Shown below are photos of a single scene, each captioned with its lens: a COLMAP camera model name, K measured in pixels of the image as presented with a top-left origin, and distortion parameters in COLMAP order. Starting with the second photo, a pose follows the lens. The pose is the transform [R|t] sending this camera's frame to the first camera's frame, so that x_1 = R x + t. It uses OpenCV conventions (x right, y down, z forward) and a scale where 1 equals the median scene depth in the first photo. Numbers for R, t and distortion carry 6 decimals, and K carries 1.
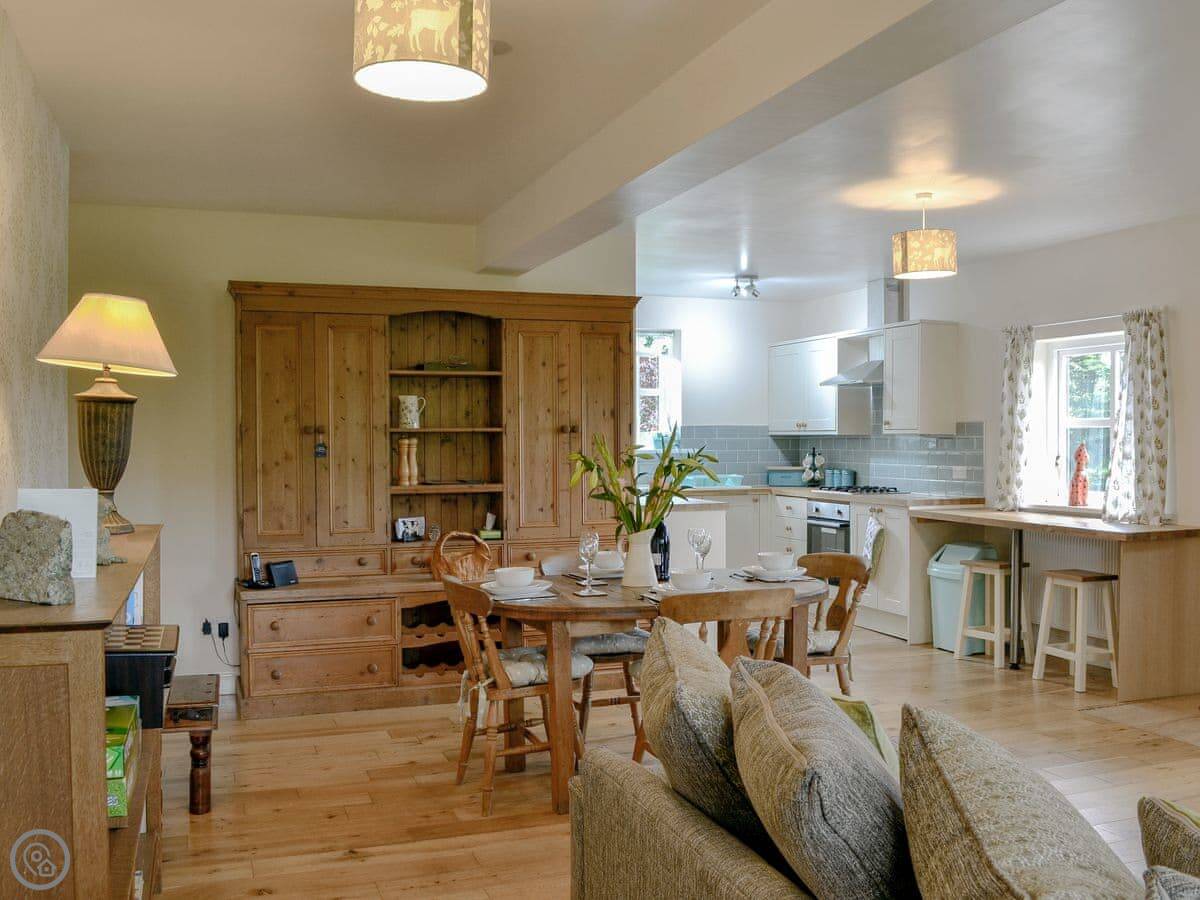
lens RADIAL K [[1131.4, 0, 629.9], [0, 1131.4, 450.9], [0, 0, 1]] dist [-0.079844, -0.007043]
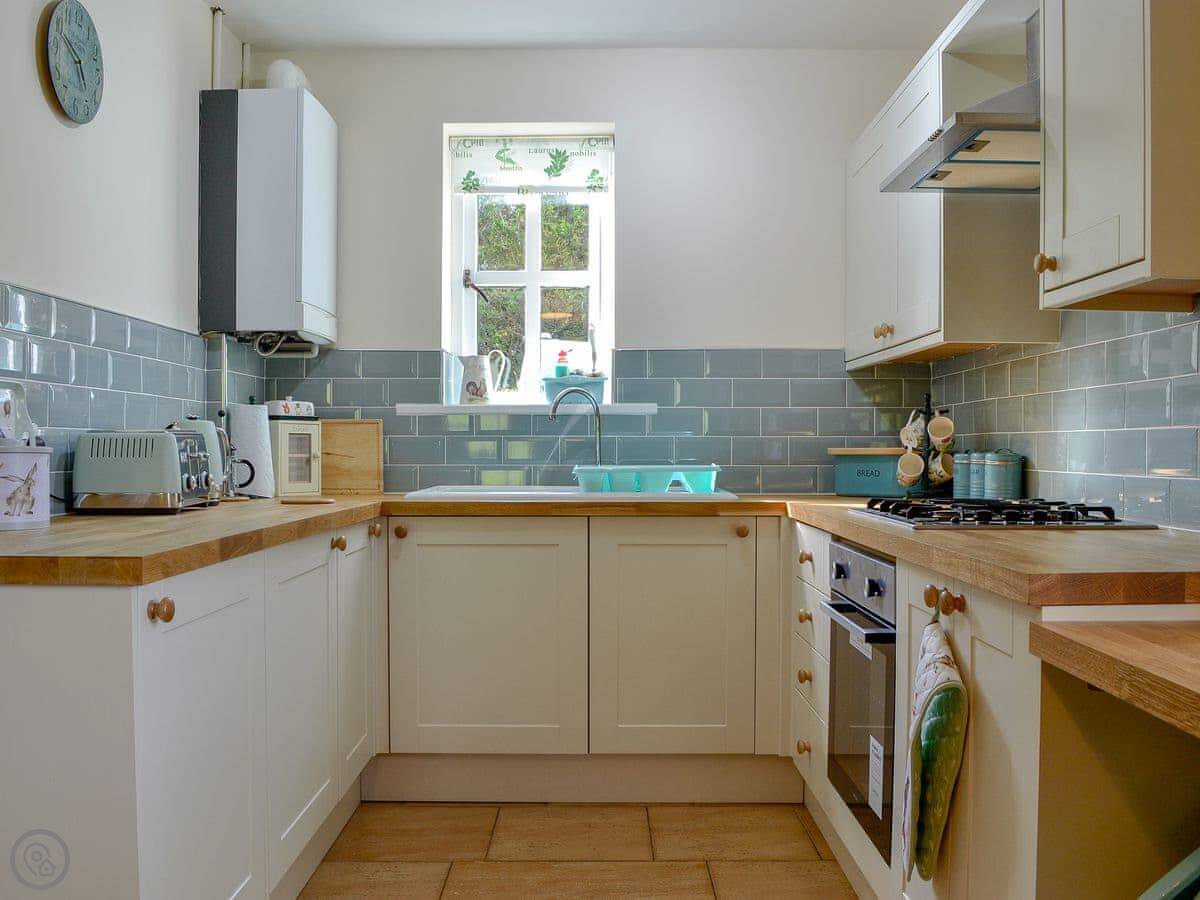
lens RADIAL K [[1130.6, 0, 597.2], [0, 1130.6, 461.9], [0, 0, 1]] dist [-0.073850, 0.000279]
pose [[0.936118, 0.010069, -0.351543, 0.227196], [-0.008664, 0.999947, 0.005569, 0.021623], [0.351580, -0.002168, 0.936155, 0.730273]]
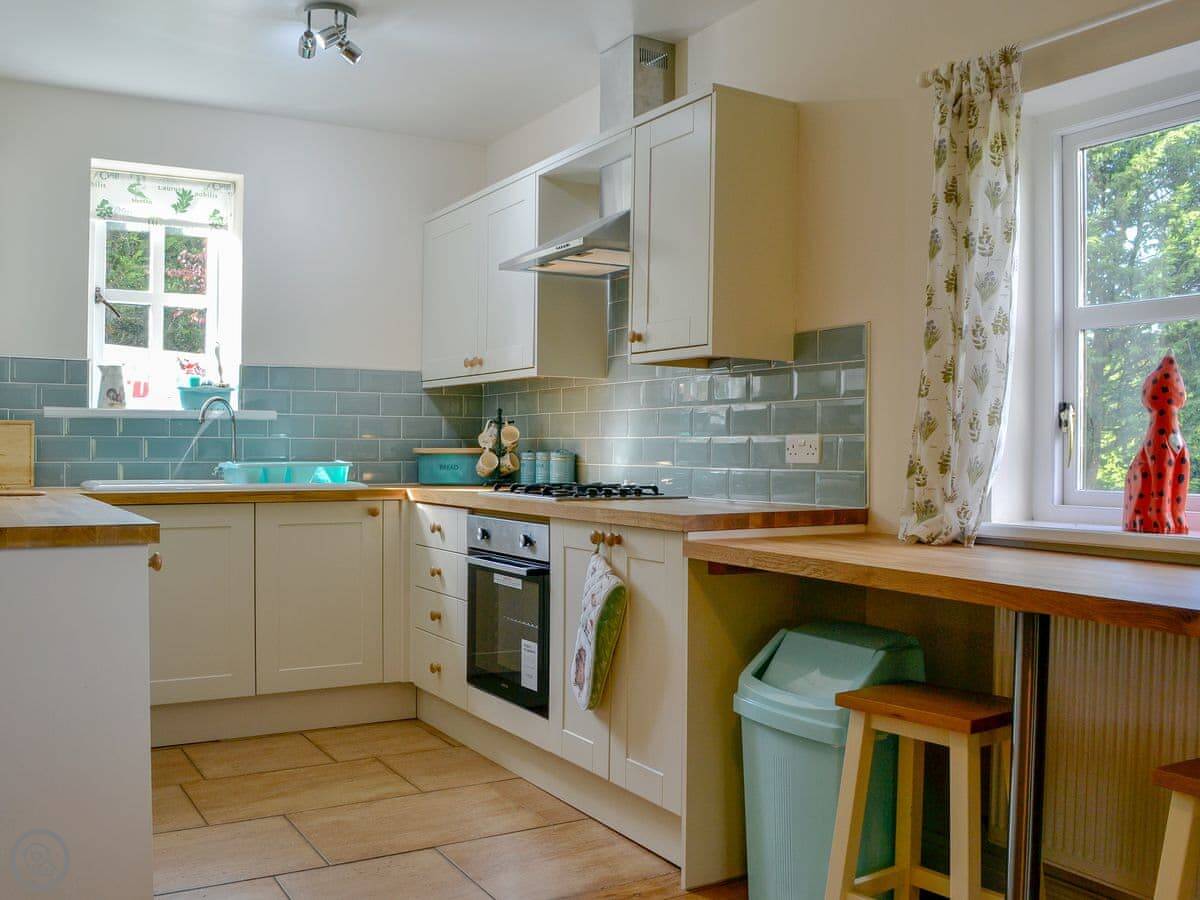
lens RADIAL K [[1131.4, 0, 629.9], [0, 1131.4, 450.9], [0, 0, 1]] dist [-0.079844, -0.007043]
pose [[0.979416, 0.009227, 0.201639, 0.139675], [-0.007794, 0.999938, -0.007898, 0.023088], [-0.201700, 0.006164, 0.979428, 0.579174]]
